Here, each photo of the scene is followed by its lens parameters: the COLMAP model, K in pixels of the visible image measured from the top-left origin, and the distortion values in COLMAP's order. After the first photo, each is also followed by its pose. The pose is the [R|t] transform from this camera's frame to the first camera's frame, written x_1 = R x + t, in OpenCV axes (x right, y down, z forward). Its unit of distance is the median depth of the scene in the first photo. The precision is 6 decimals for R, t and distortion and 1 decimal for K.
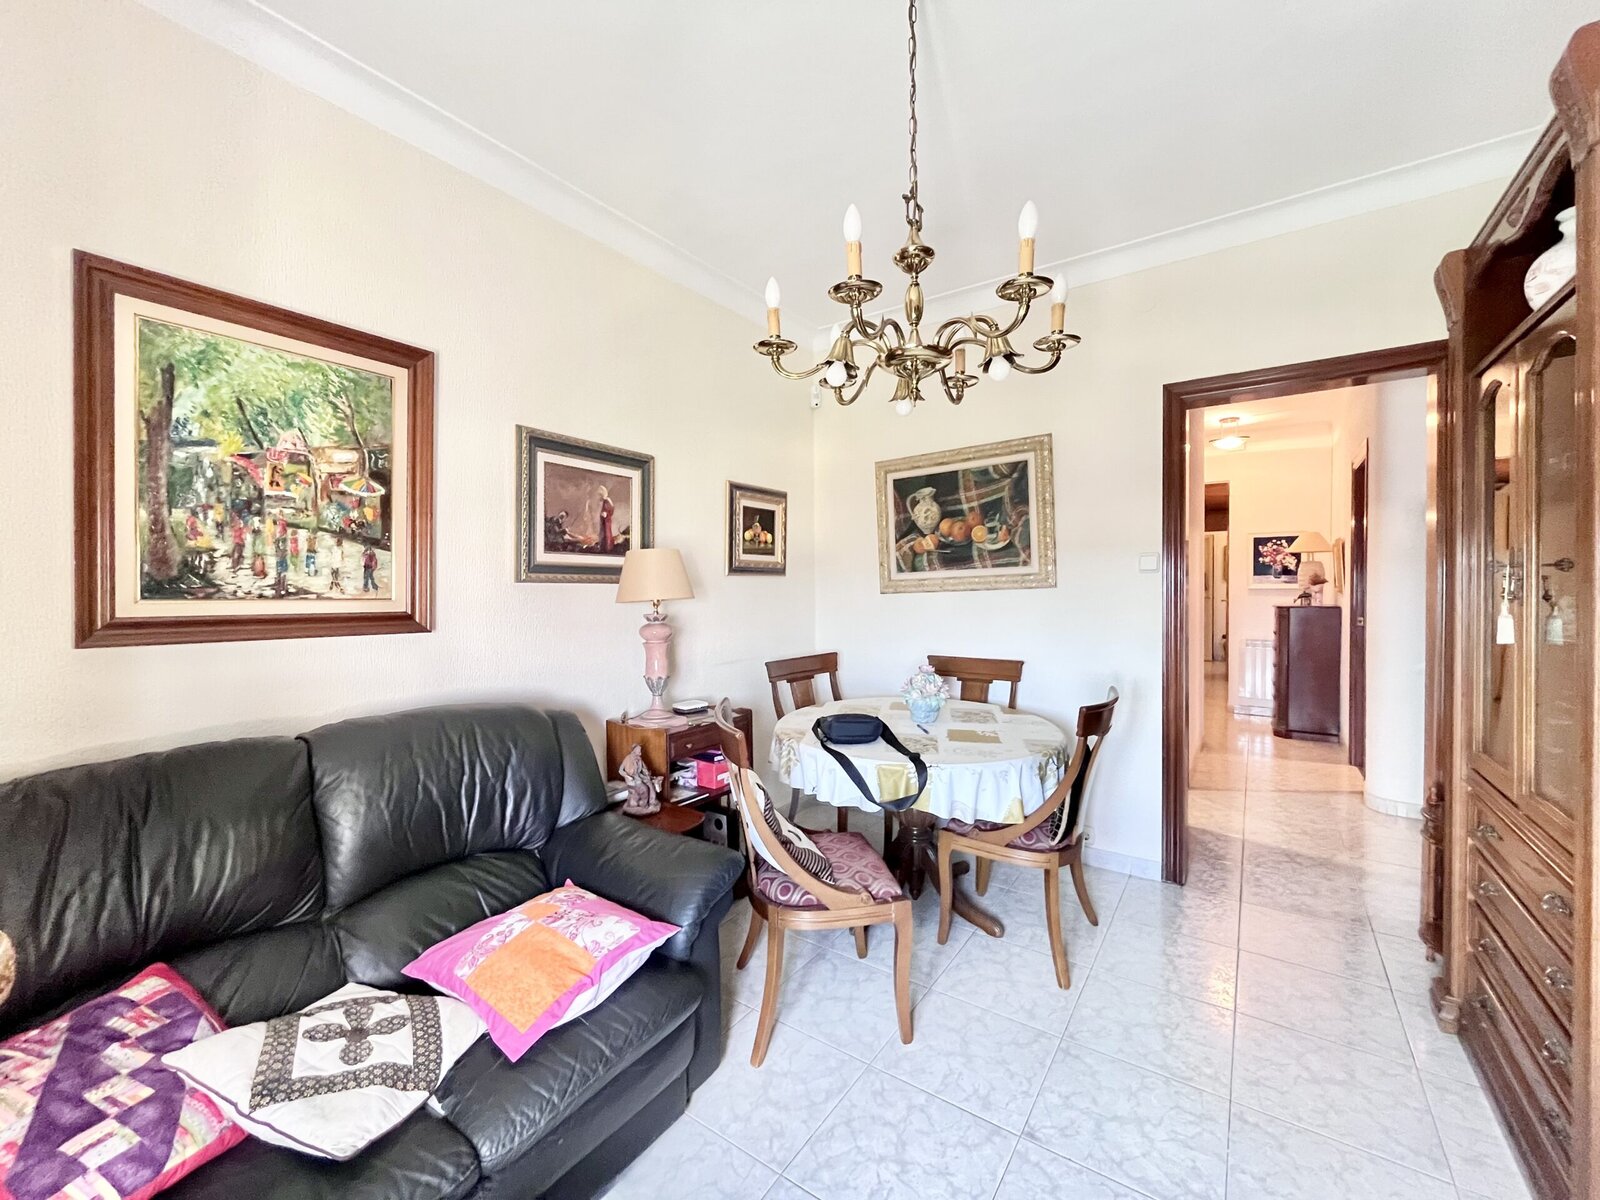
lens RADIAL K [[651.5, 0, 795.8], [0, 651.5, 590.7], [0, 0, 1]] dist [-0.002409, -0.000182]
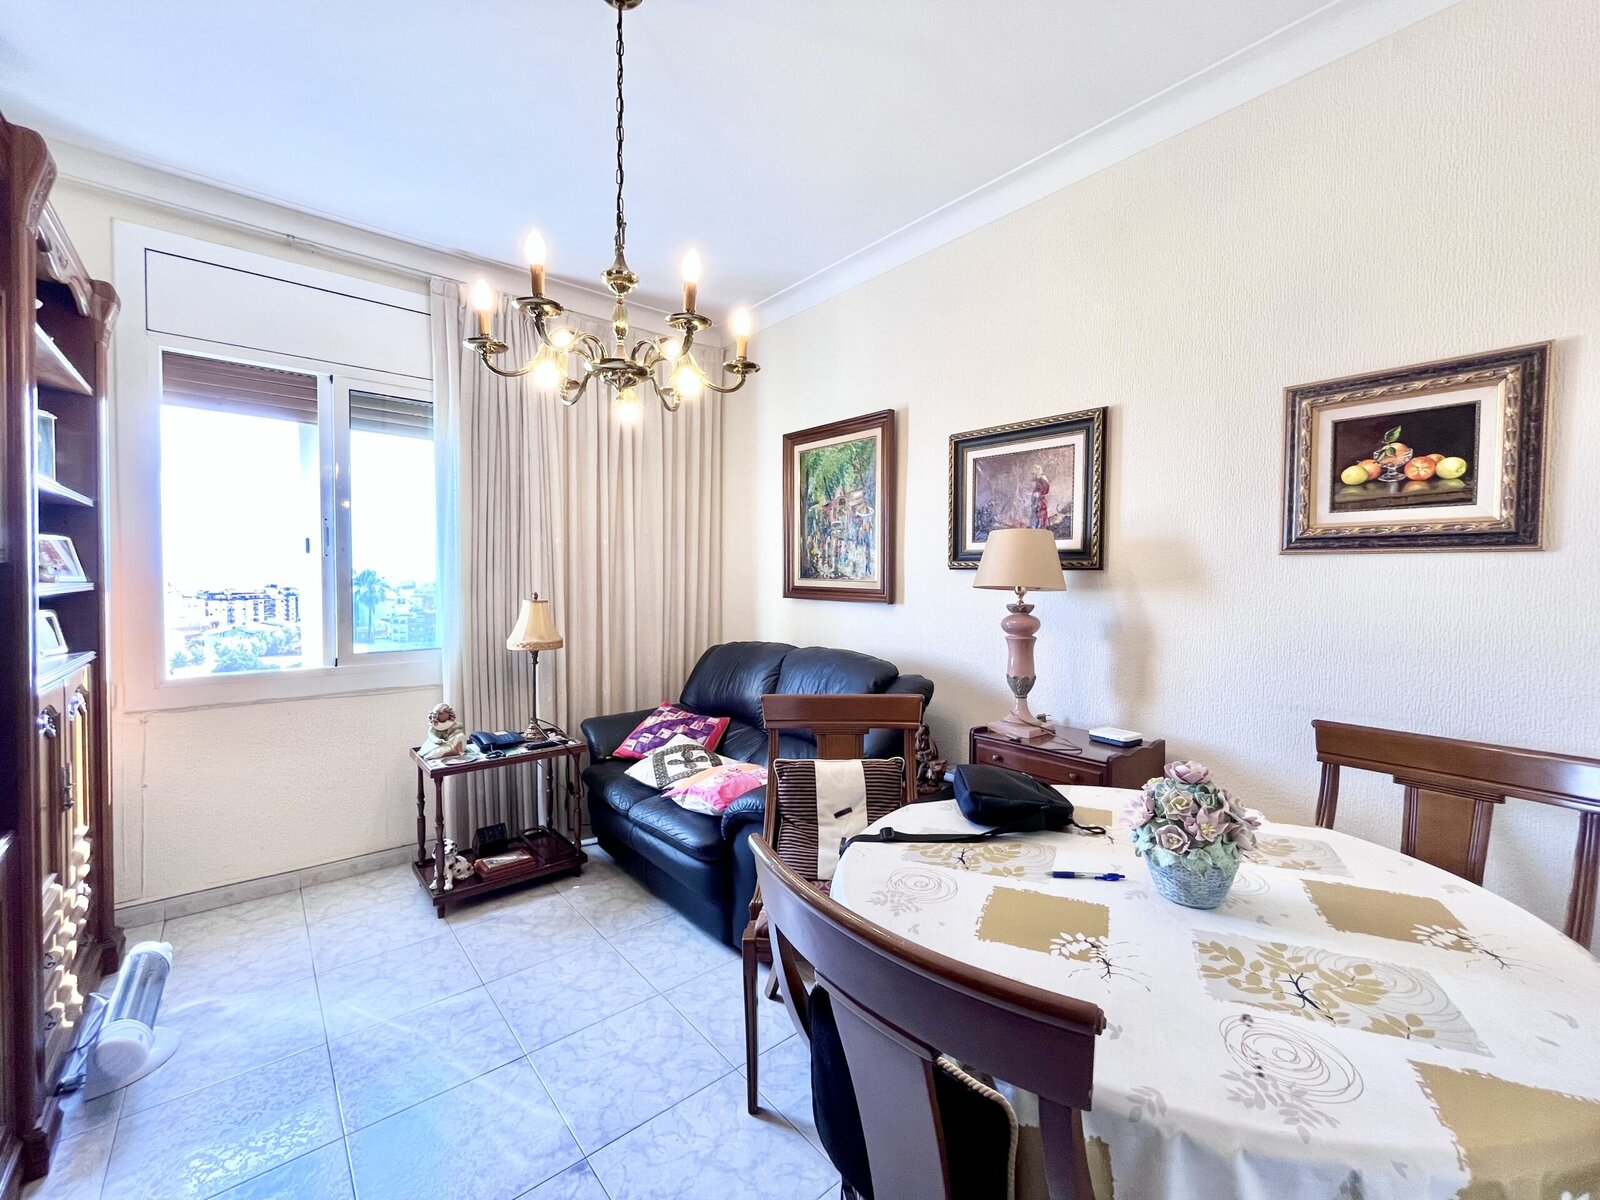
lens RADIAL K [[651.5, 0, 796.6], [0, 651.5, 595.6], [0, 0, 1]] dist [-0.002409, -0.000182]
pose [[-0.248635, 0.027646, -0.968203, 0.928218], [-0.013952, 0.999387, 0.032119, 0.000535], [0.968497, 0.021494, -0.248097, 1.216989]]
